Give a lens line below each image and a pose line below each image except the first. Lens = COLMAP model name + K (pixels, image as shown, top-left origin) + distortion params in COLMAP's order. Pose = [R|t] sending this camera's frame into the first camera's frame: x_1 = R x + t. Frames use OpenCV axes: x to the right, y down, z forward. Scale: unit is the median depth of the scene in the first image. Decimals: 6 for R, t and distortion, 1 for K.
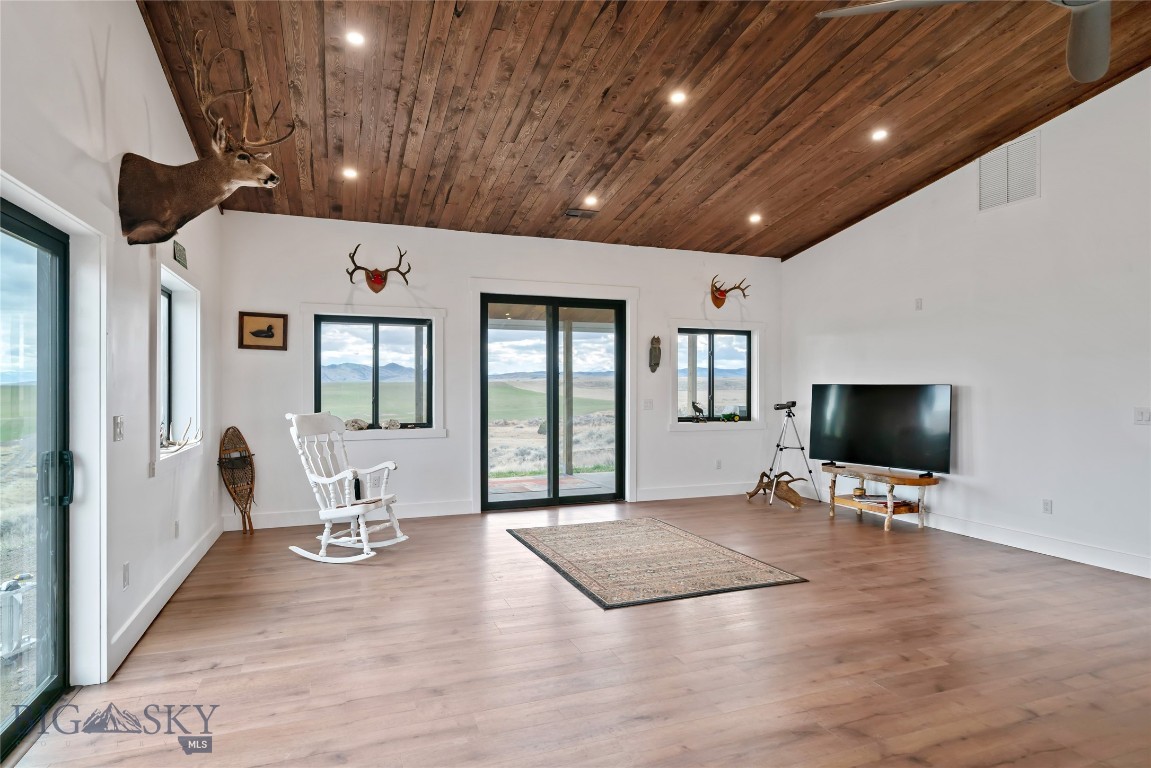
lens RADIAL K [[631.2, 0, 573.8], [0, 631.2, 387.4], [0, 0, 1]] dist [-0.001938, -0.000079]
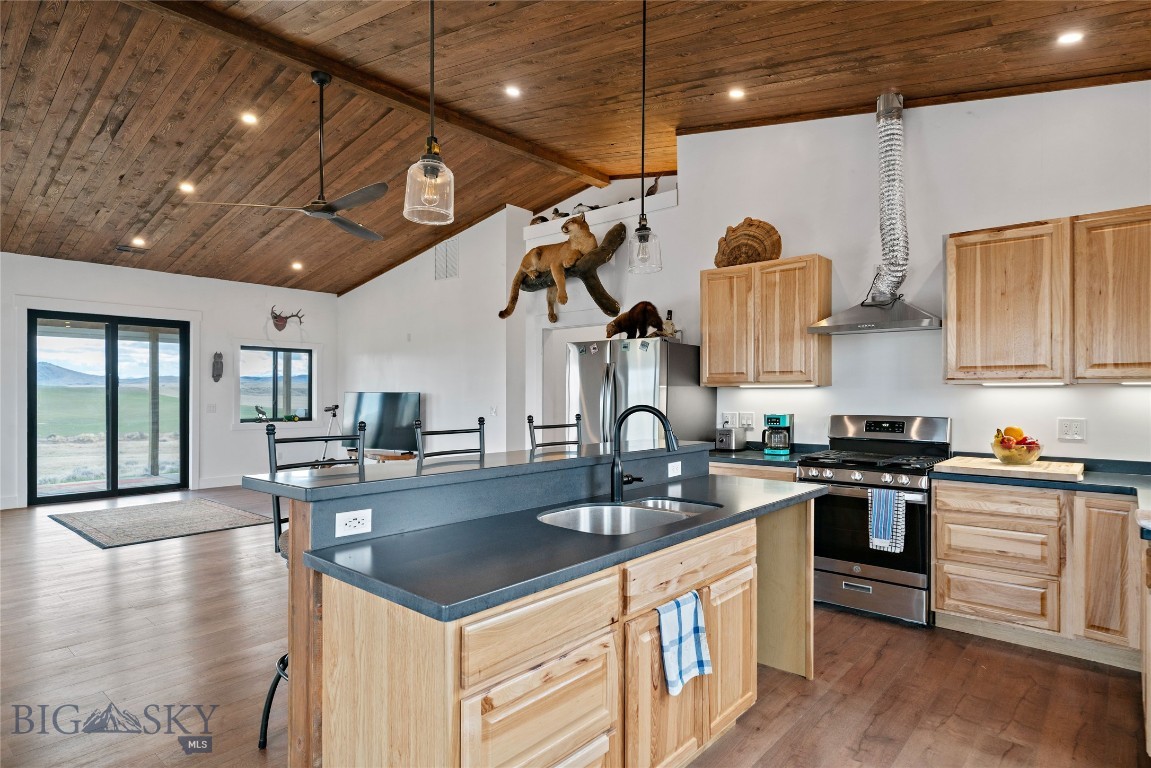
lens RADIAL K [[628.7, 0, 570.5], [0, 628.7, 393.8], [0, 0, 1]] dist [0.001838, 0.001181]
pose [[0.883233, 0.001628, 0.468932, 0.187355], [-0.001370, 0.999999, -0.000889, -0.000677], [-0.468932, 0.000143, 0.883234, -0.453838]]
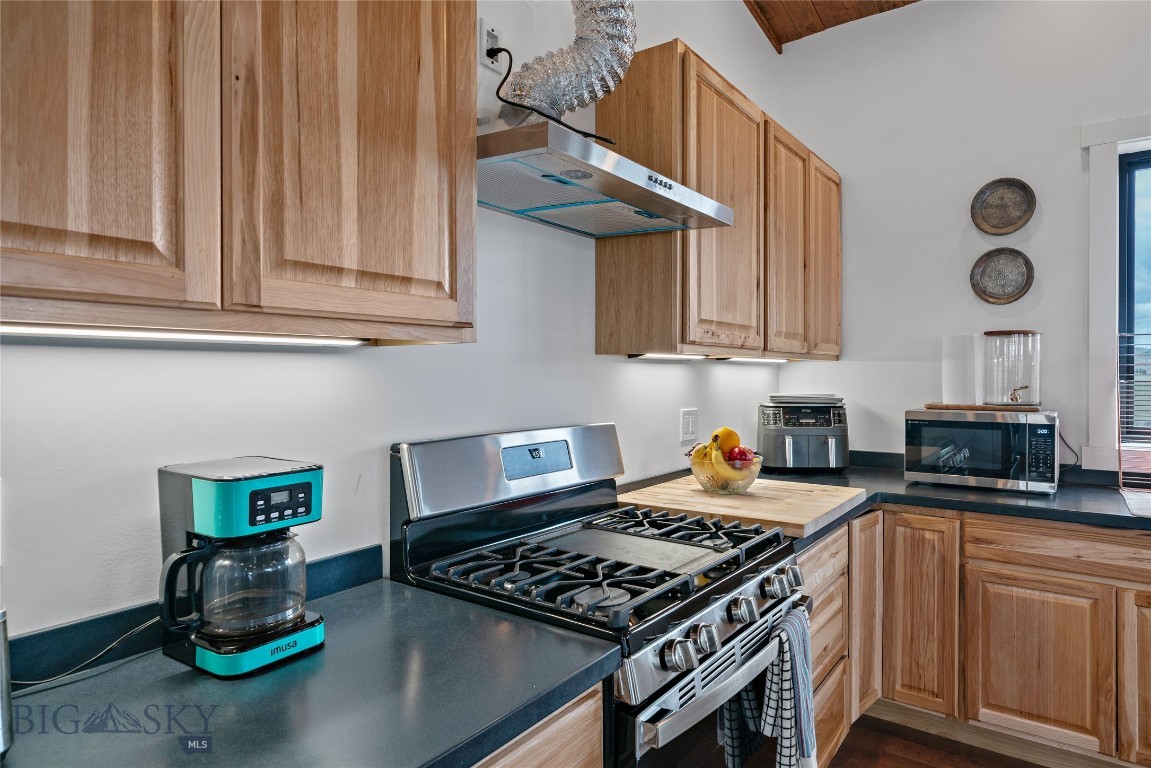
lens RADIAL K [[643.3, 0, 646.2], [0, 643.3, 376.6], [0, 0, 1]] dist [0.002299, 0.000786]
pose [[-0.584719, -0.001907, 0.811234, 0.548215], [0.002459, 0.999988, 0.004123, -0.001213], [-0.811232, 0.004405, -0.584707, 0.084895]]
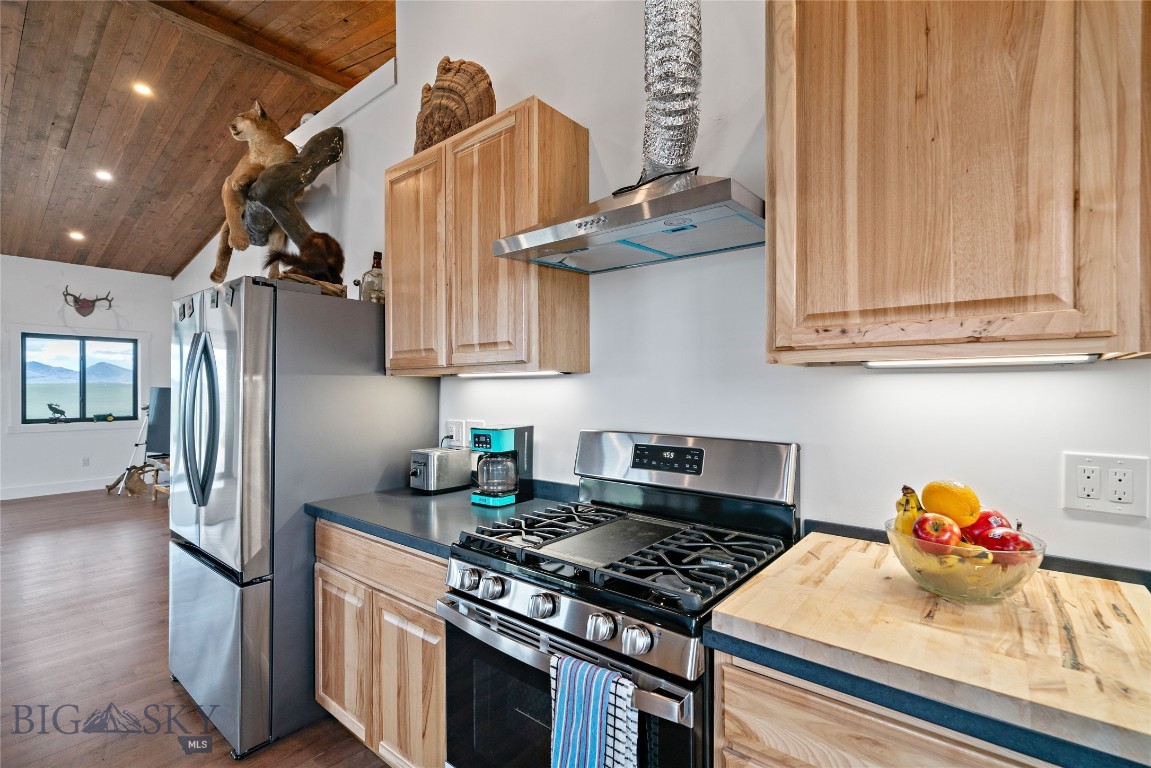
lens RADIAL K [[521.2, 0, 572.8], [0, 521.2, 389.2], [0, 0, 1]] dist [0.000511, 0.000493]
pose [[0.866231, -0.002731, 0.499637, 0.616381], [0.002240, 0.999996, 0.001582, -0.001580], [-0.499639, -0.000252, 0.866234, -0.225552]]
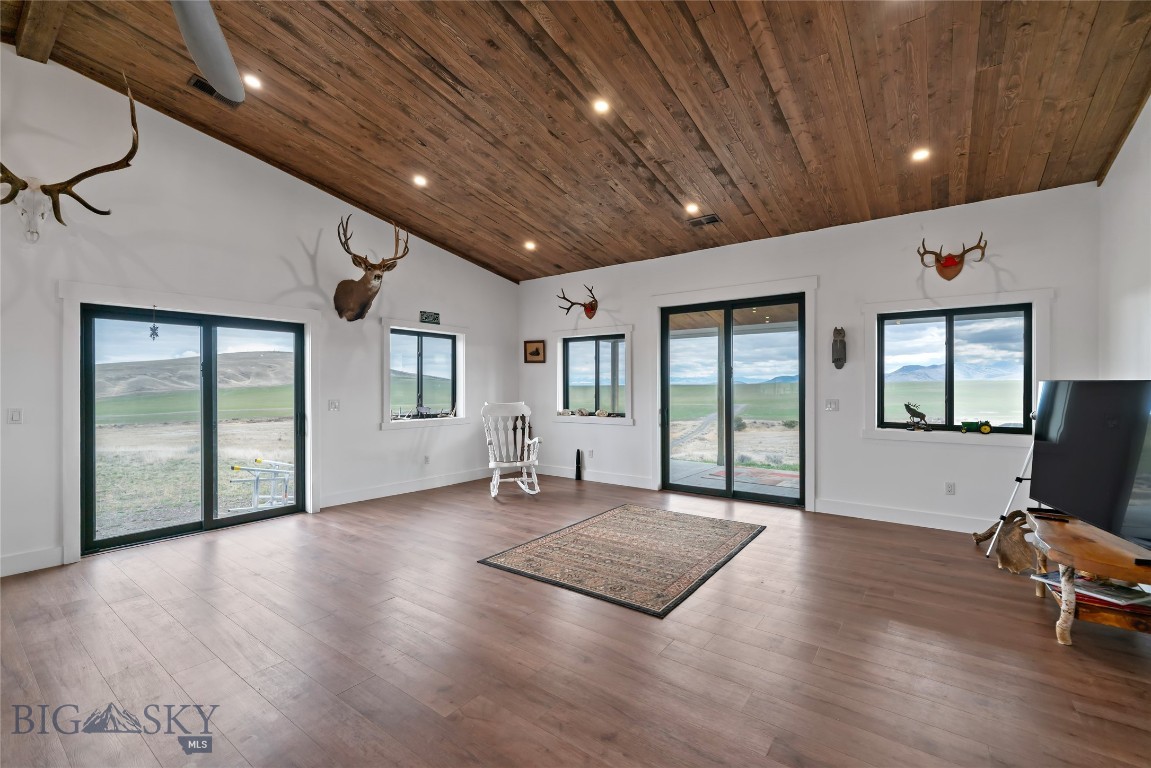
lens RADIAL K [[490.7, 0, 568.4], [0, 490.7, 386.9], [0, 0, 1]] dist [0.000173, 0.000131]
pose [[0.538242, 0.000229, -0.842791, 0.581403], [0.001288, 0.999999, 0.001094, -0.000129], [0.842790, -0.001674, 0.538241, 0.372202]]
